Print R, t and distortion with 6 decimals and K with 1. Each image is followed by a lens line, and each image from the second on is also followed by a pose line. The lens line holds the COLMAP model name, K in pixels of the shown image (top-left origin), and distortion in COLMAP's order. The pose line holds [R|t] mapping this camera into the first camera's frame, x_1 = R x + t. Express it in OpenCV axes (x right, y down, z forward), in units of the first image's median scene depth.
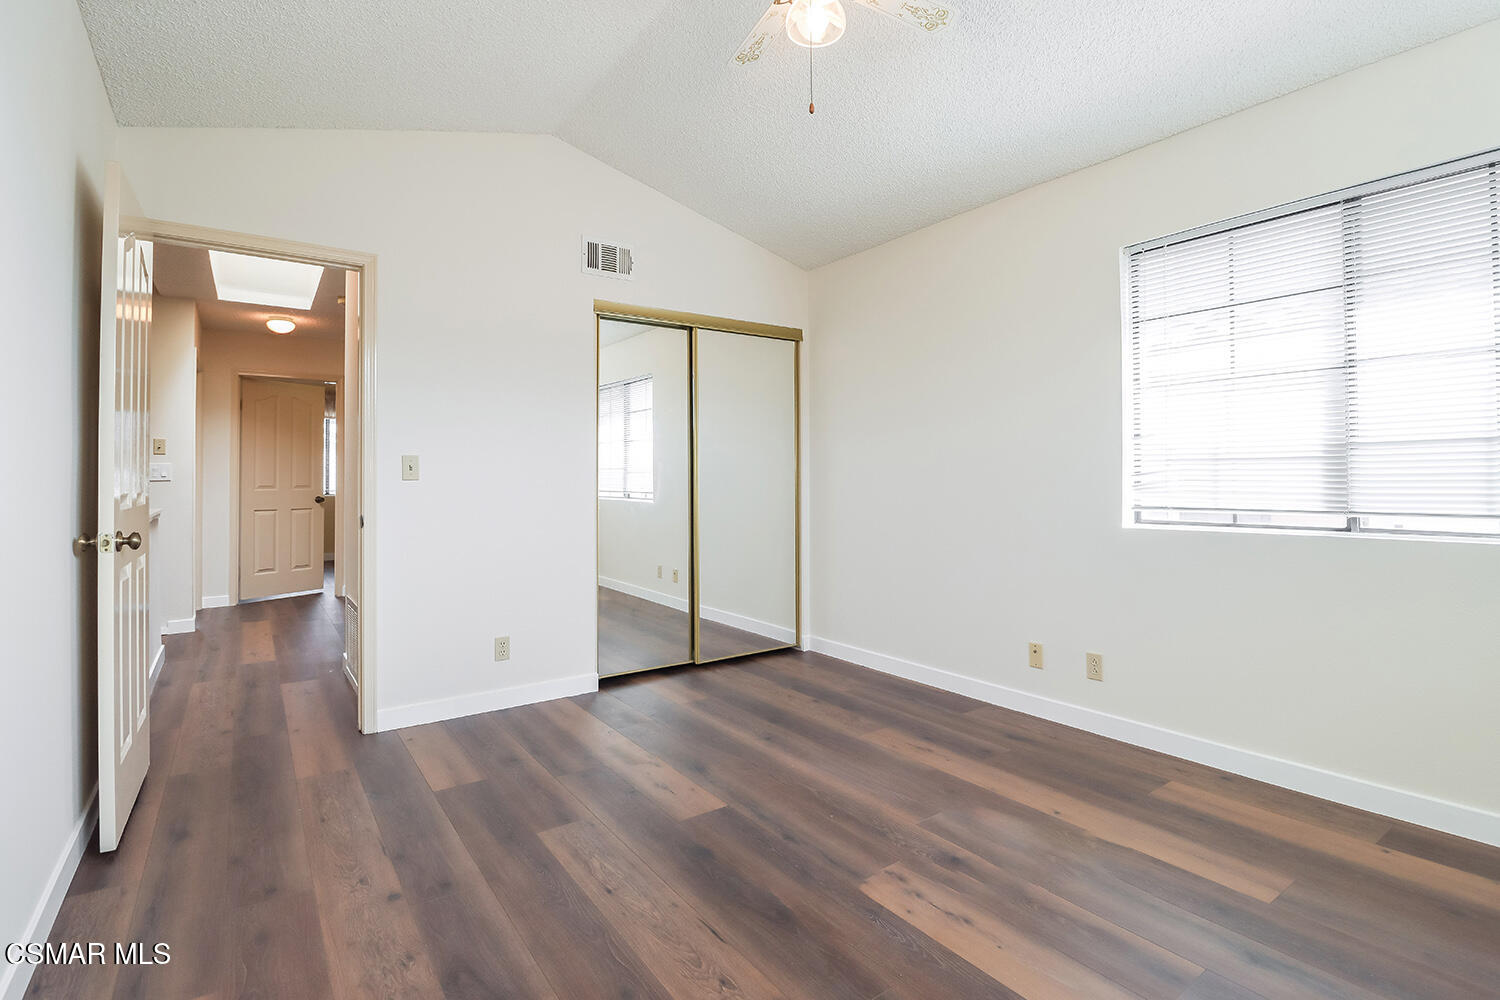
lens RADIAL K [[762.5, 0, 748.7], [0, 762.5, 485.6], [0, 0, 1]] dist [-0.002879, -0.000917]
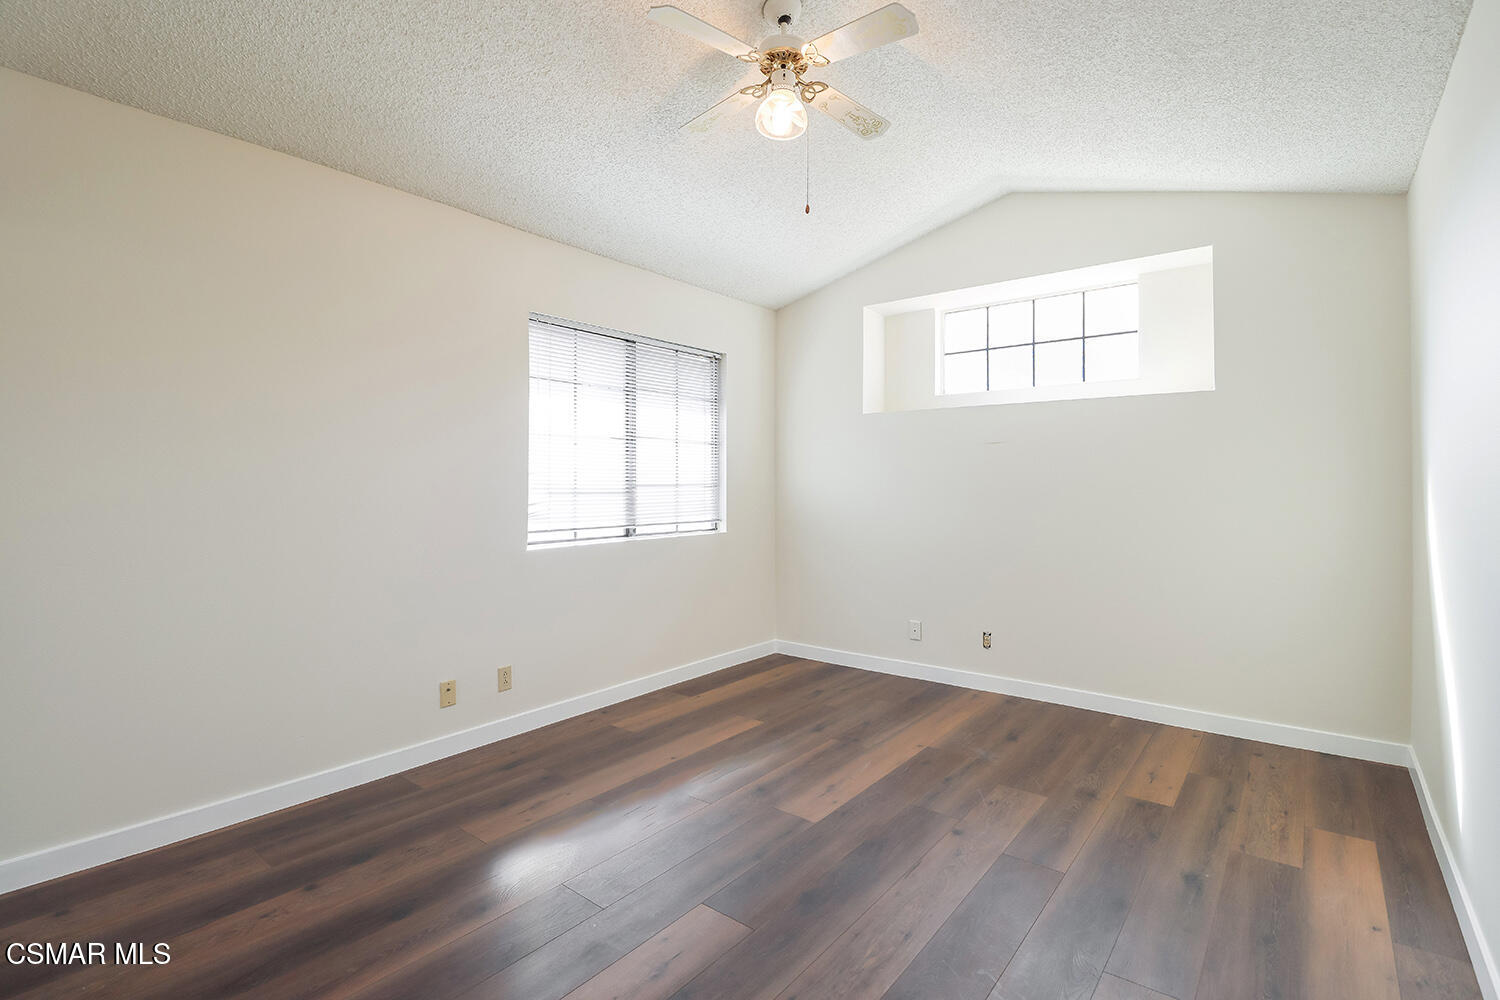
lens RADIAL K [[782.0, 0, 750.0], [0, 782.0, 500.0], [0, 0, 1]] dist [0.000227, -0.000027]
pose [[-0.352286, -0.015389, 0.935766, -0.927940], [0.006394, 0.999802, 0.018850, -0.051833], [-0.935871, 0.012624, -0.352118, 1.352762]]
